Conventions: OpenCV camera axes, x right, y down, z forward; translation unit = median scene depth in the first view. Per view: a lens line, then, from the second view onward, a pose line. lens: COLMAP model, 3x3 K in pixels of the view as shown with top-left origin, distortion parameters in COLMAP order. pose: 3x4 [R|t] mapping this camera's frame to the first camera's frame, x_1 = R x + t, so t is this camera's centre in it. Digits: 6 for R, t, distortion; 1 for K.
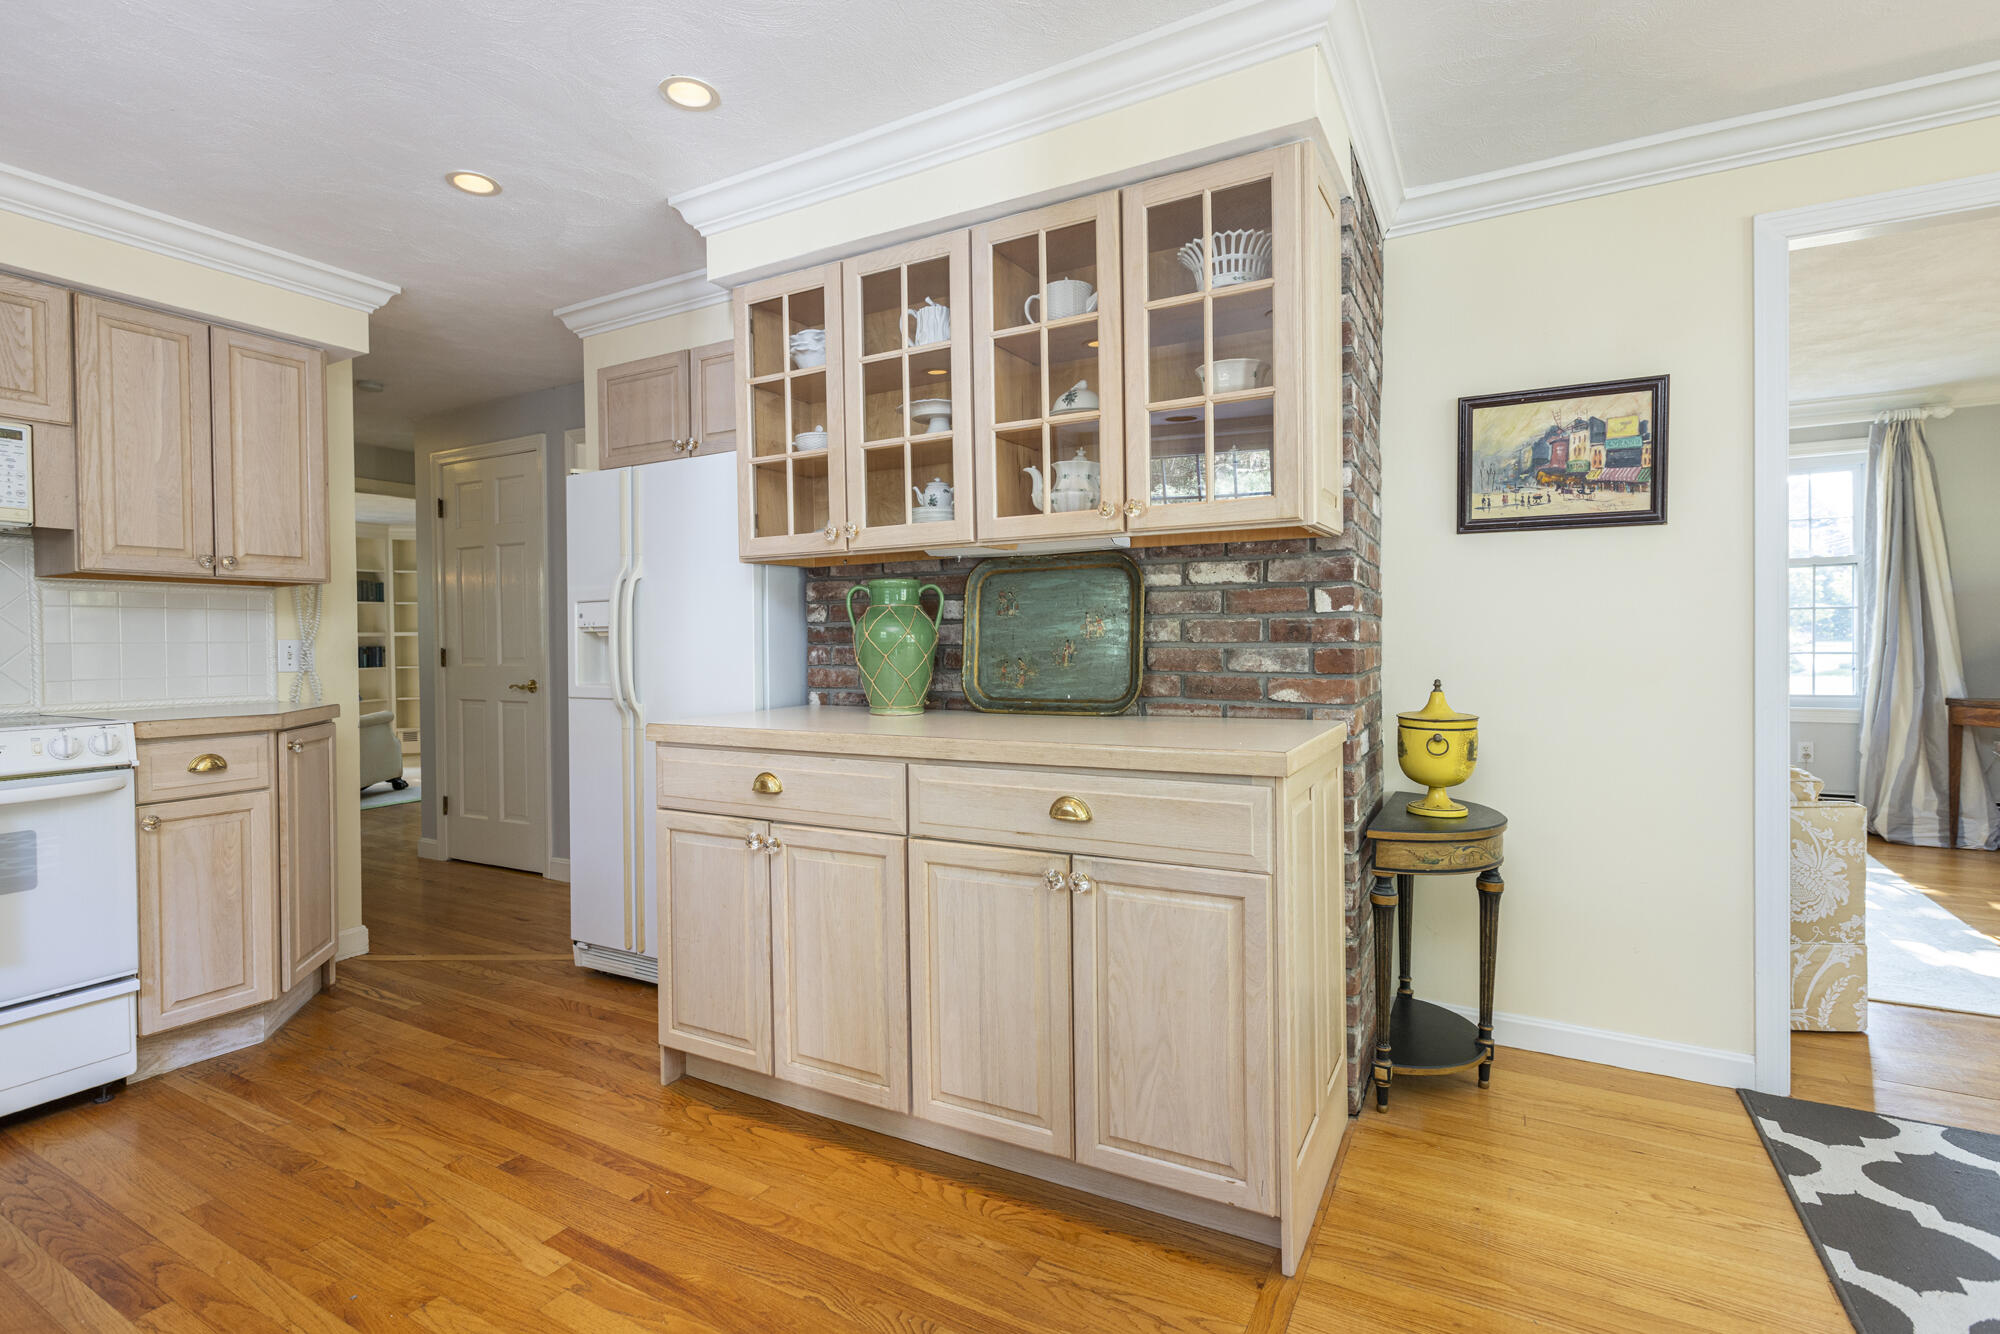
lens RADIAL K [[942.2, 0, 1008.6], [0, 942.2, 648.9], [0, 0, 1]] dist [0.000556, -0.000259]
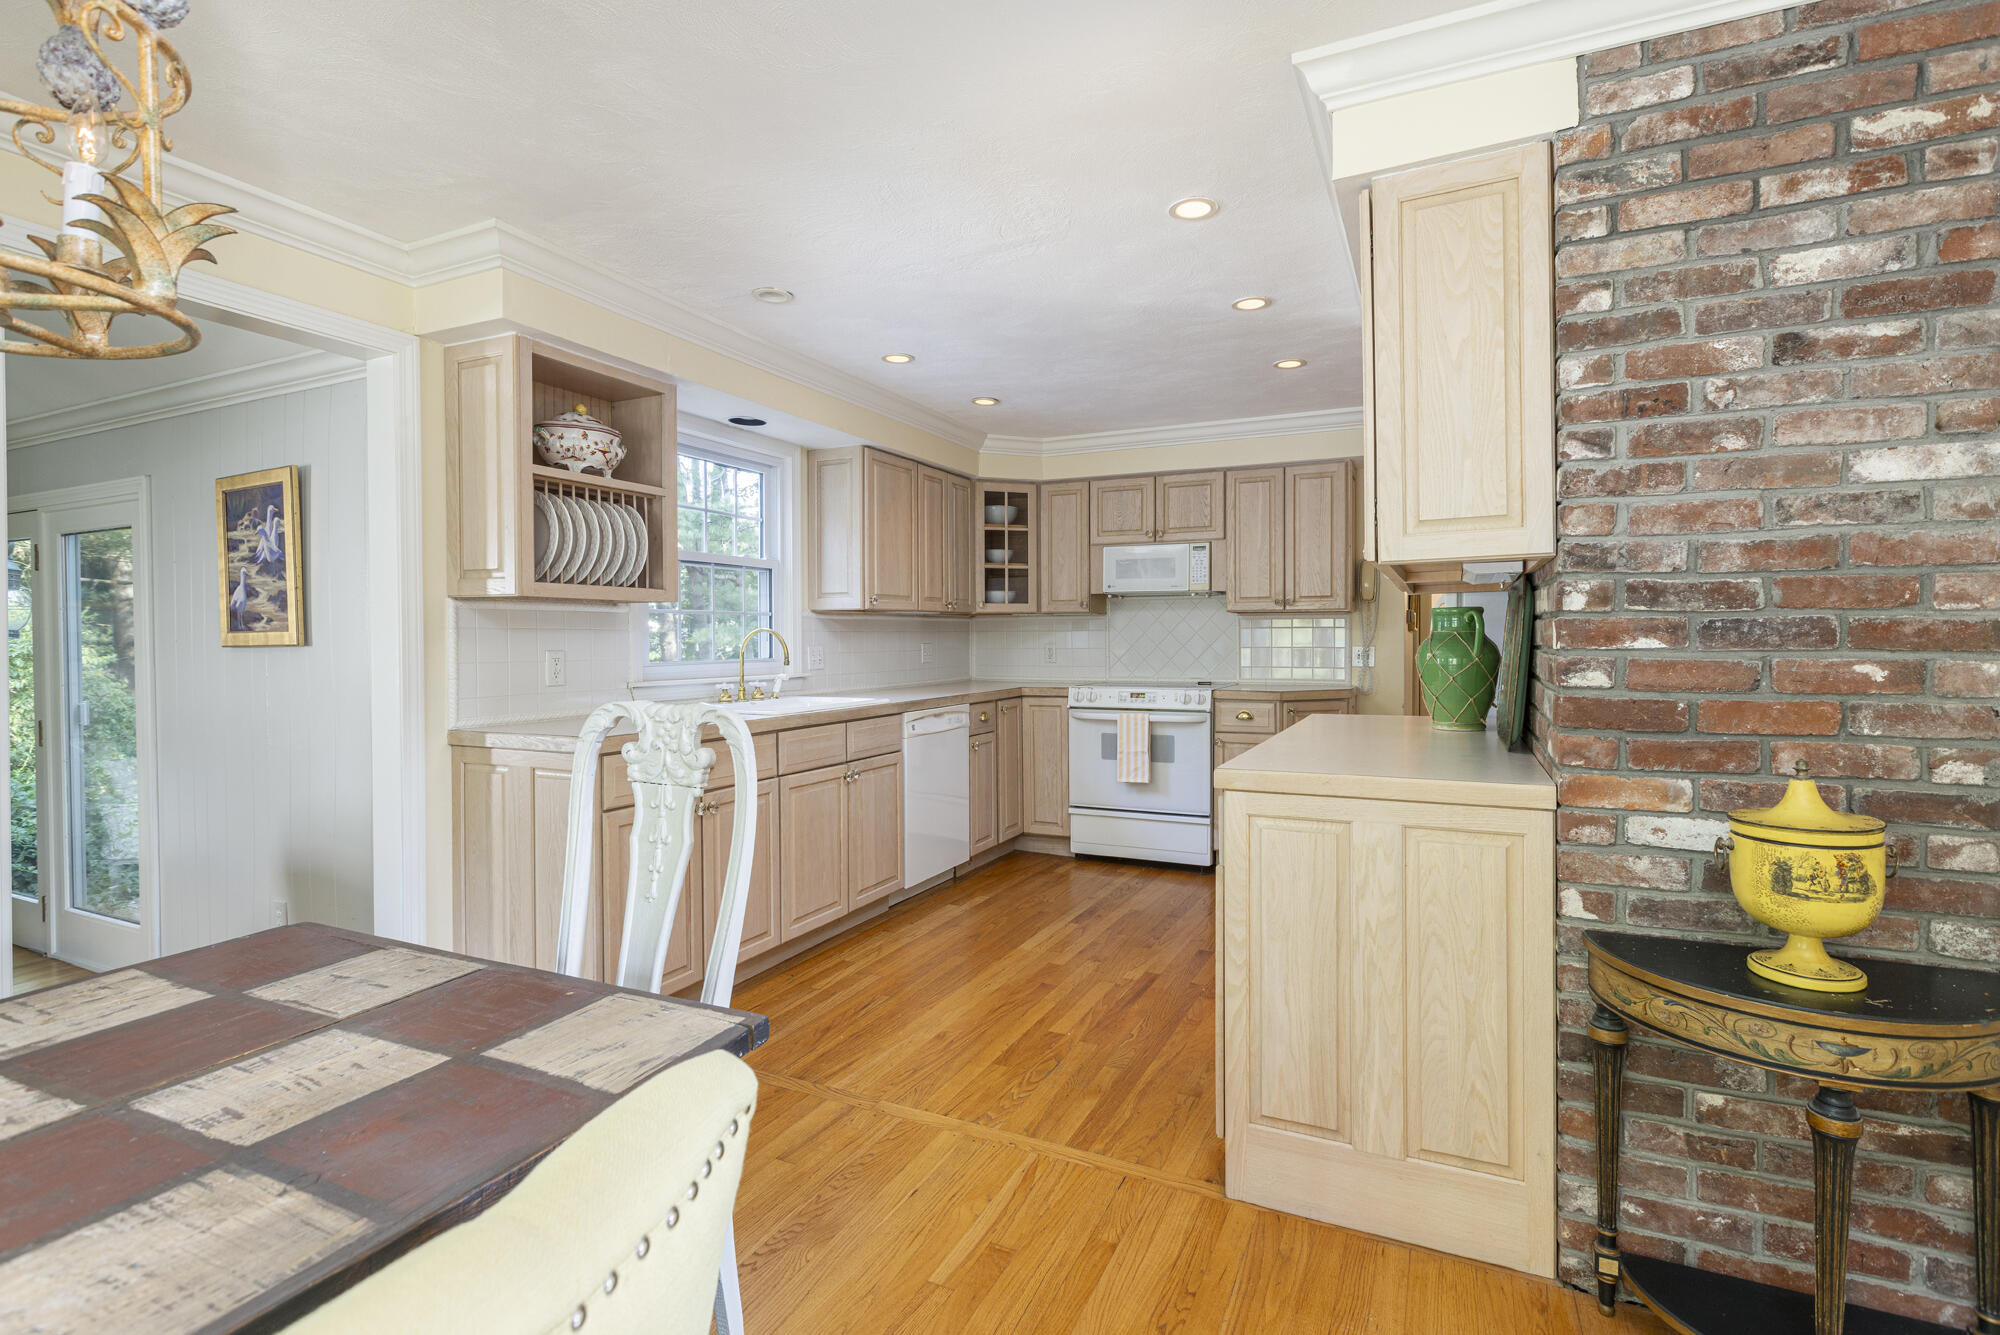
lens RADIAL K [[949.9, 0, 979.9], [0, 949.9, 644.7], [0, 0, 1]] dist [0.000756, 0.000010]
pose [[0.037177, 0.018600, -0.999136, 1.049125], [-0.005784, 0.999814, 0.018397, -0.050946], [0.999292, 0.005095, 0.037278, 0.436876]]
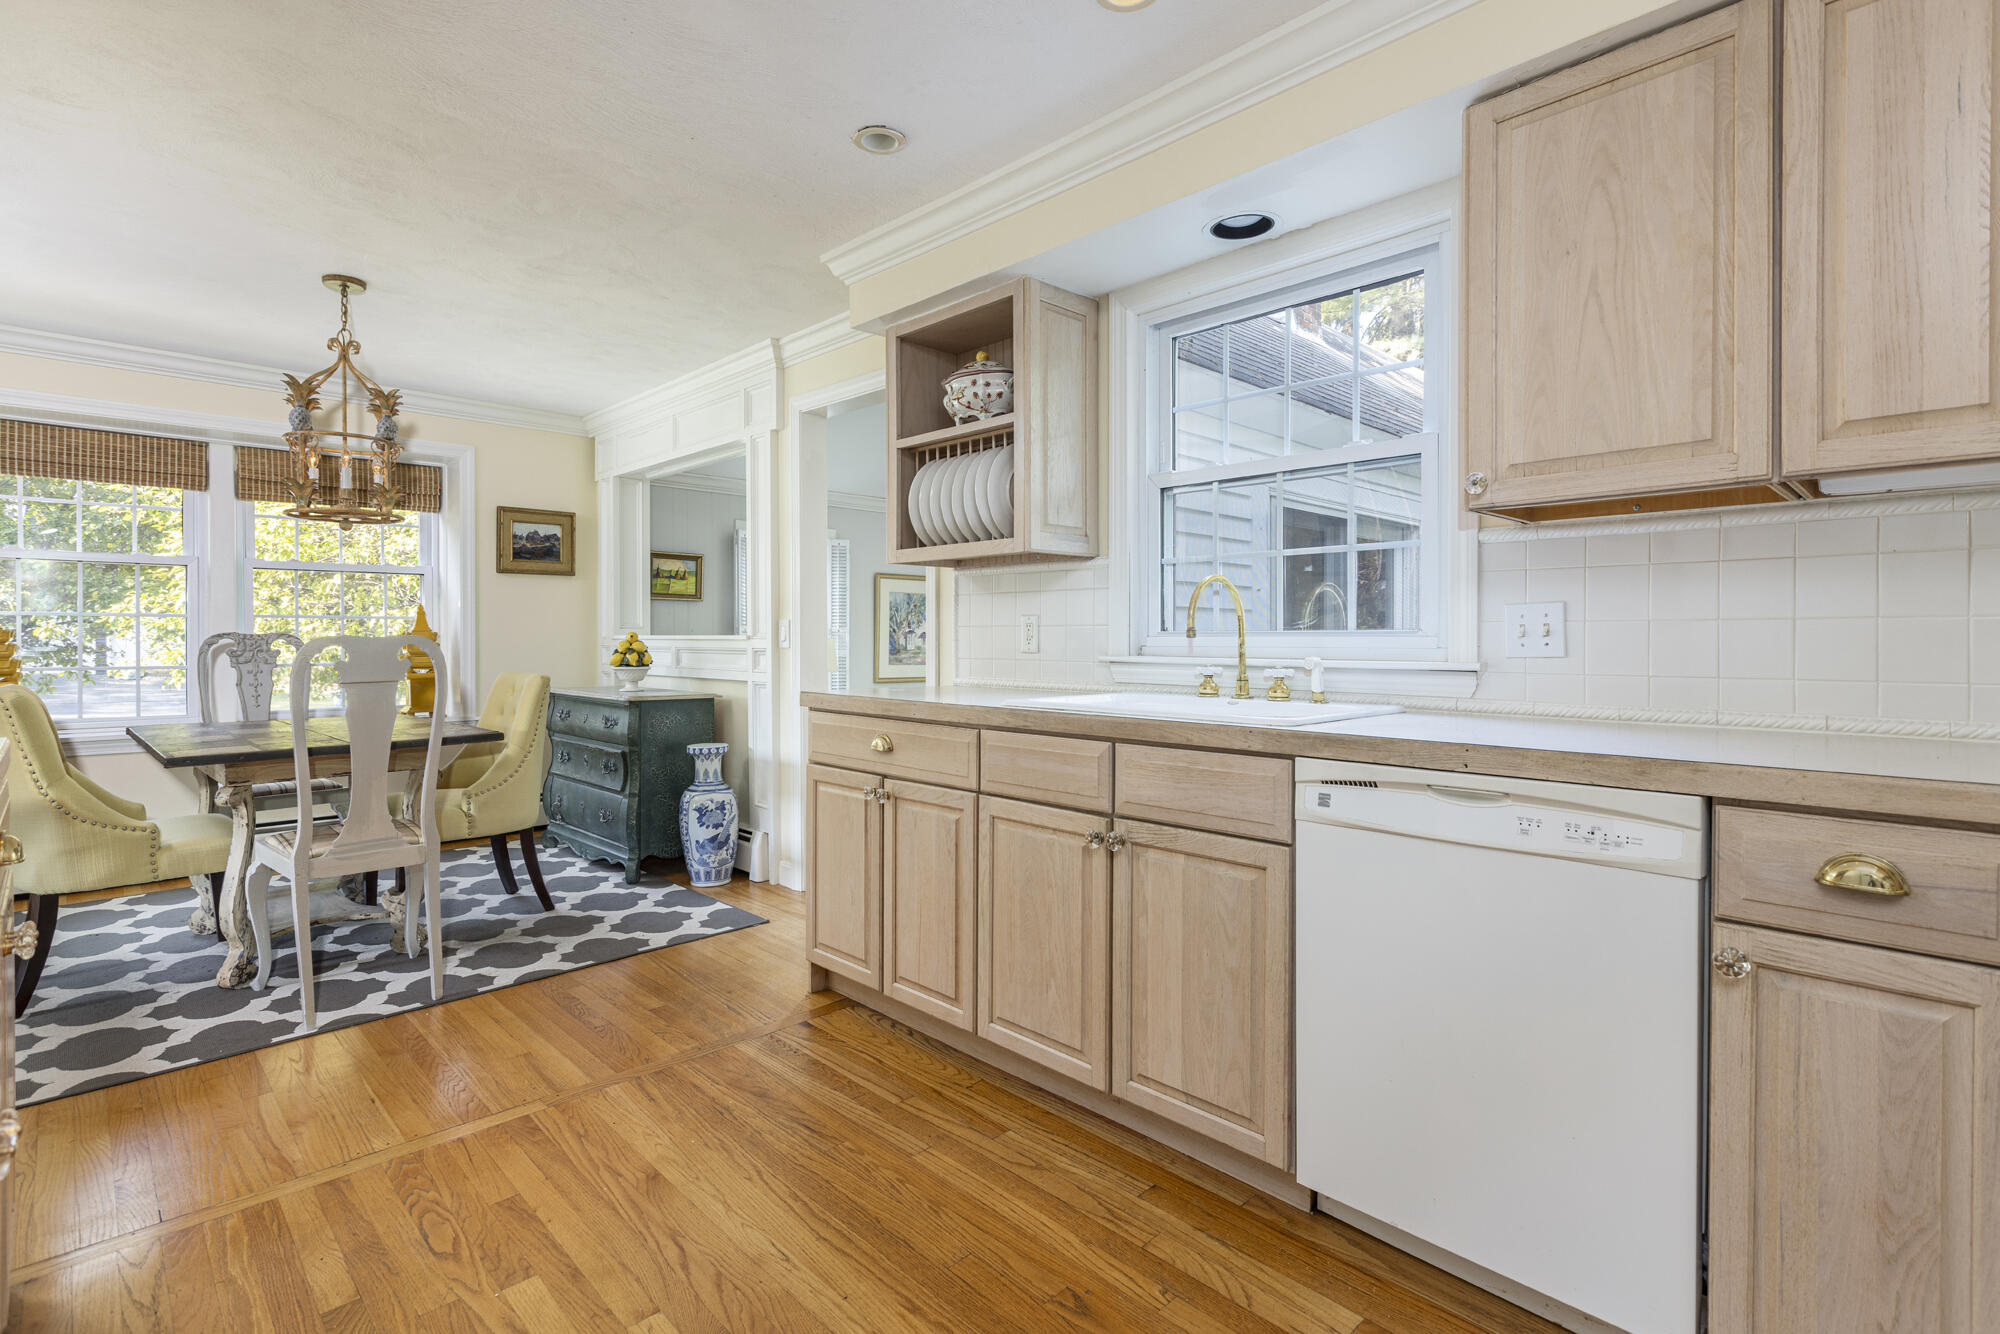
lens RADIAL K [[949.9, 0, 979.9], [0, 949.9, 644.2], [0, 0, 1]] dist [0.000756, 0.000010]
pose [[-0.951945, 0.008161, 0.306160, -0.681662], [0.012499, 0.999847, 0.012212, 0.008856], [-0.306014, 0.015452, -0.951902, 1.122479]]
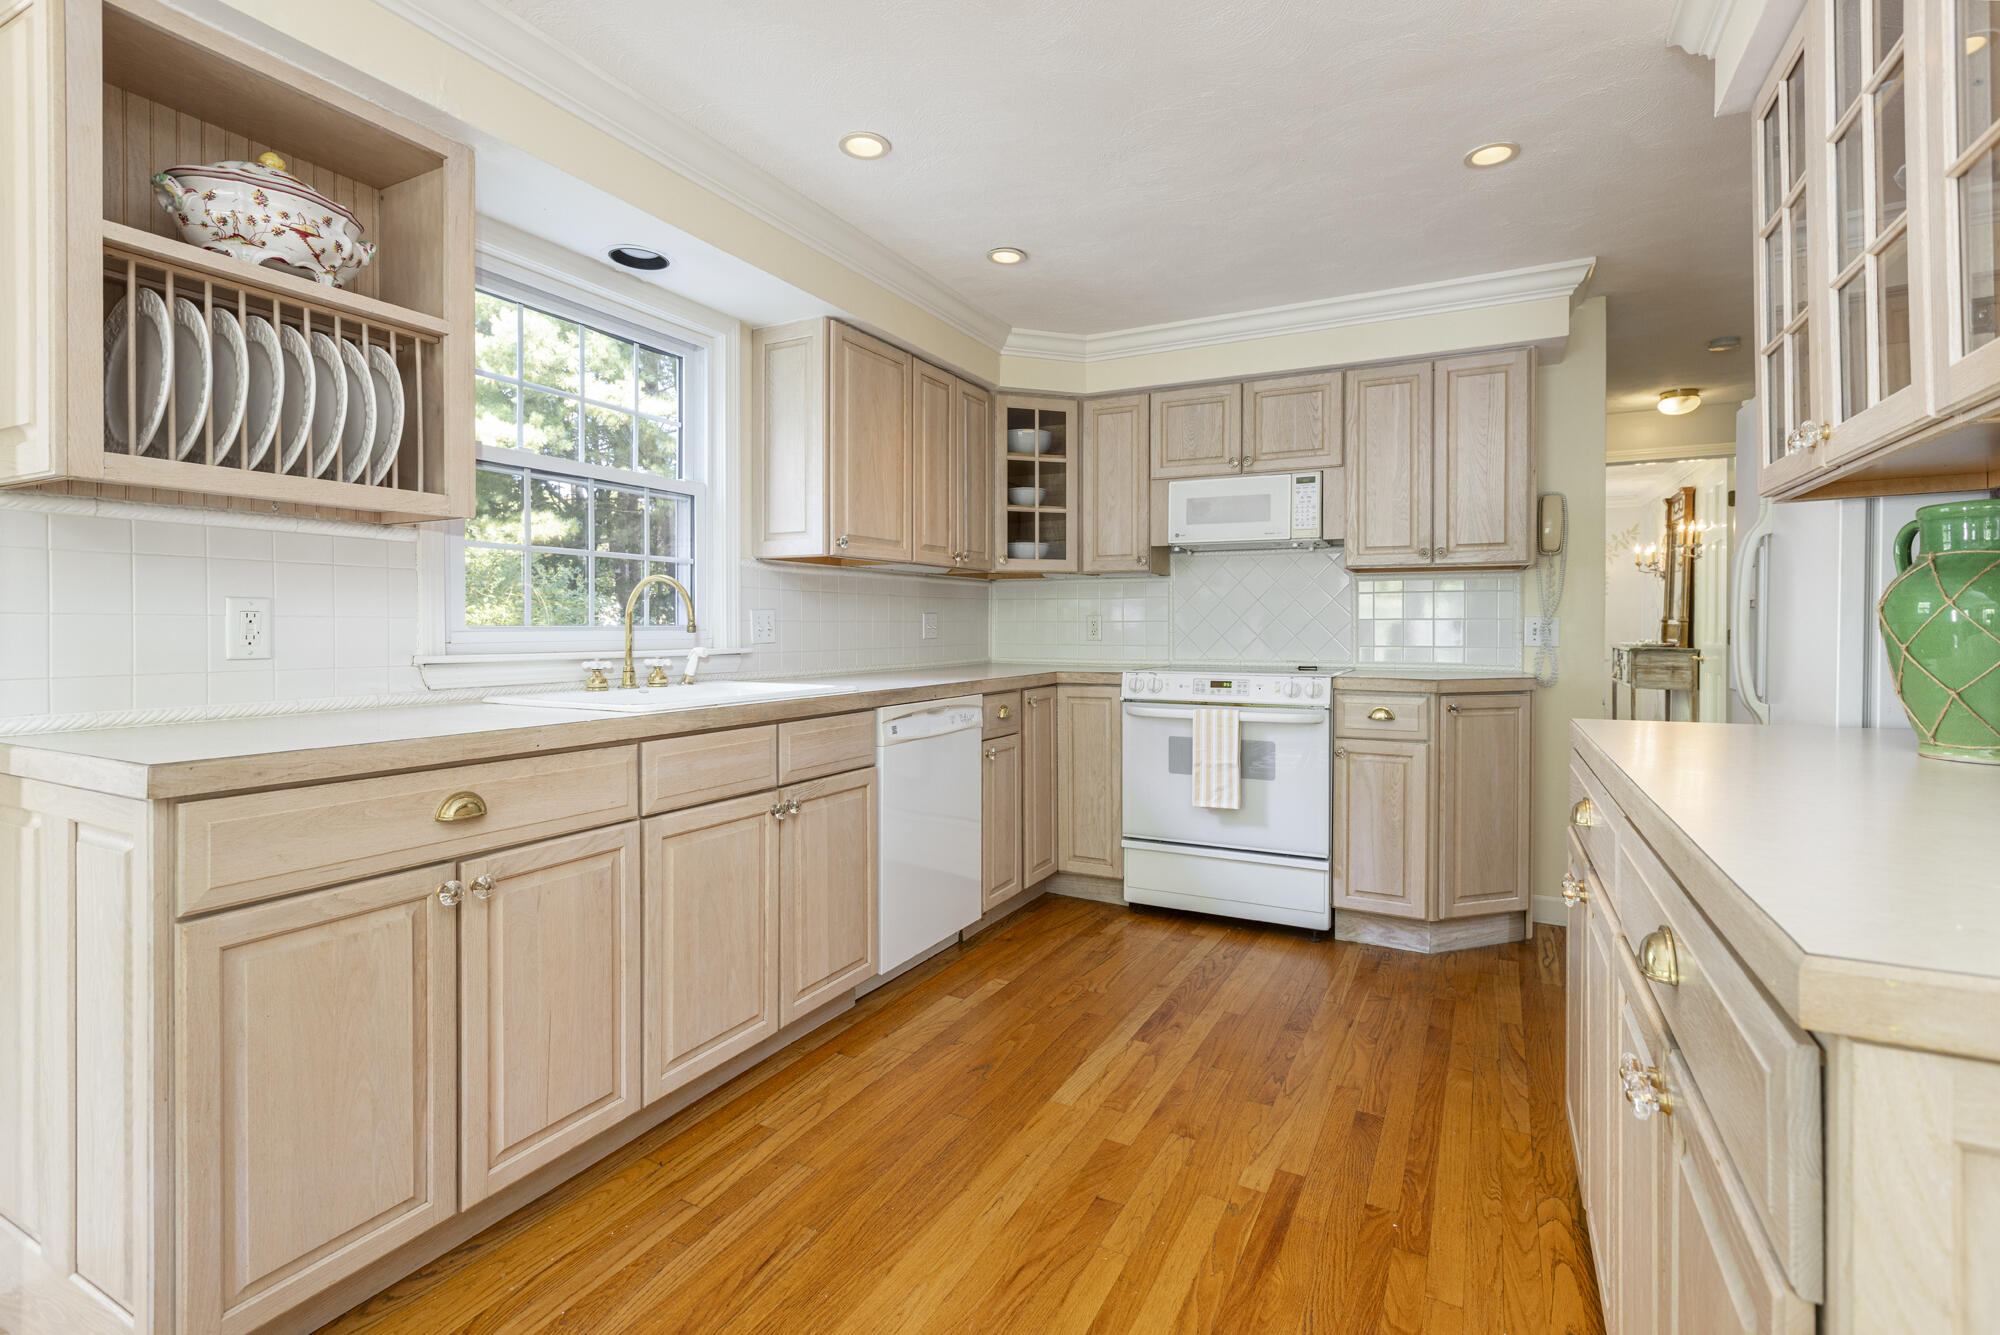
lens RADIAL K [[923.0, 0, 977.2], [0, 923.0, 629.6], [0, 0, 1]] dist [0.000516, 0.000018]
pose [[0.000433, 0.013748, -0.999905, 0.420772], [-0.010336, 0.999852, 0.013743, -0.004215], [0.999946, 0.010329, 0.000575, 0.479902]]
